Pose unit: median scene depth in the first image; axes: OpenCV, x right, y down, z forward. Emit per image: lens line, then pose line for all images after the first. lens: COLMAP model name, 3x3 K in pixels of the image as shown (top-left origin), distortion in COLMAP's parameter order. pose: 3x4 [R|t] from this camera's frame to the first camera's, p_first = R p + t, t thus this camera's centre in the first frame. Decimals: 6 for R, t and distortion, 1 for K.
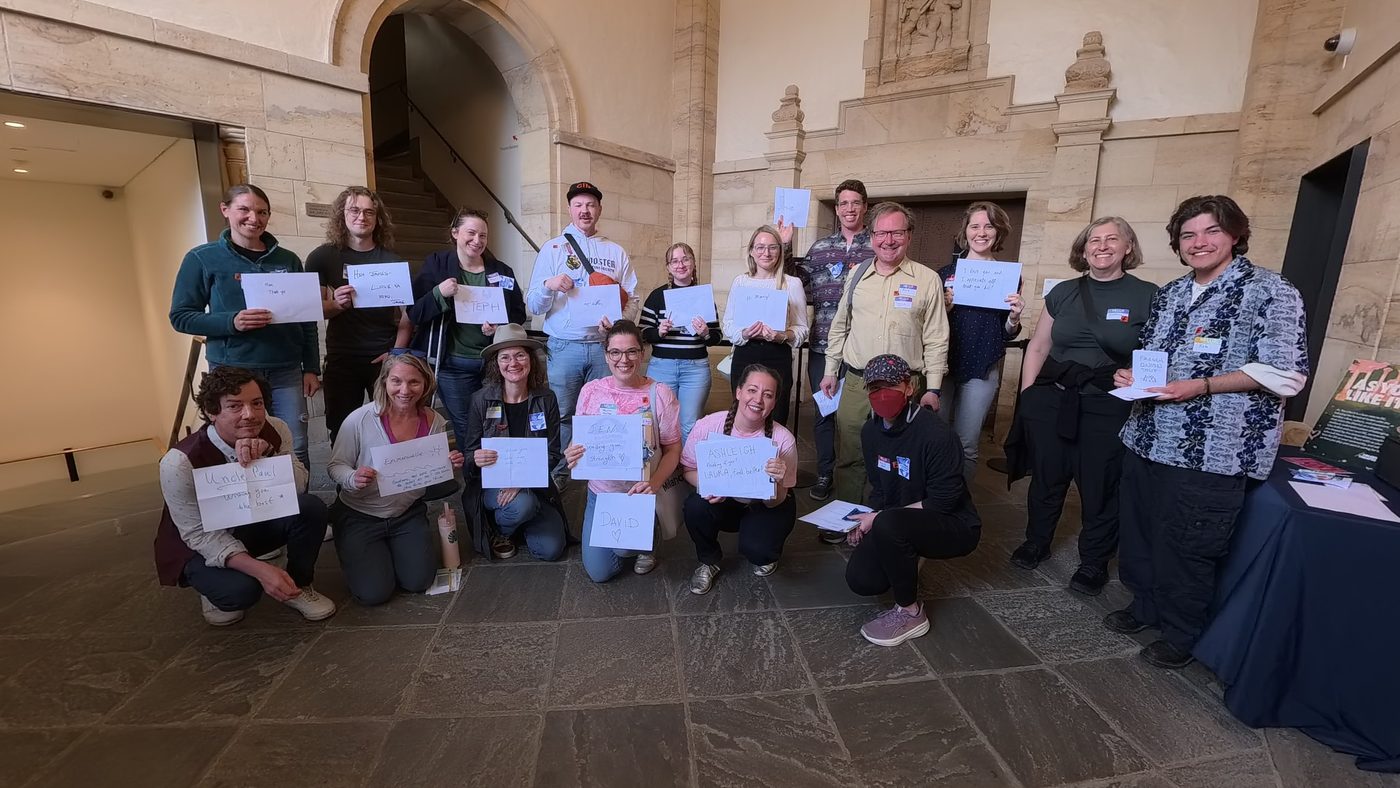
lens RADIAL K [[521.5, 0, 698.8], [0, 521.5, 388.4], [0, 0, 1]] dist [-0.059045, 0.007779]
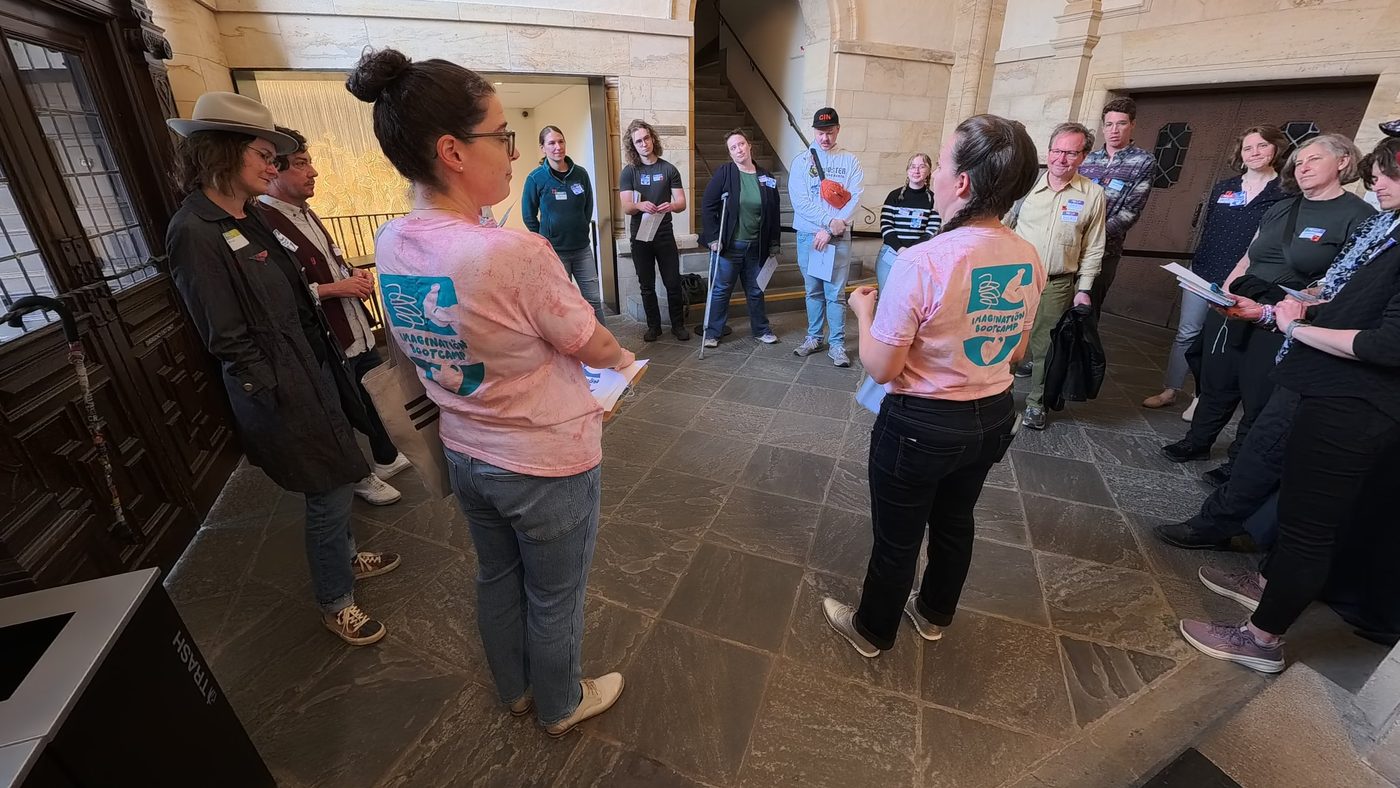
lens RADIAL K [[521.5, 0, 698.8], [0, 521.5, 388.4], [0, 0, 1]] dist [-0.059045, 0.007779]
pose [[0.863882, 0.179796, -0.470511, 0.125294], [-0.077871, 0.970564, 0.227907, 0.012664], [0.497638, -0.160245, 0.852454, -0.234270]]
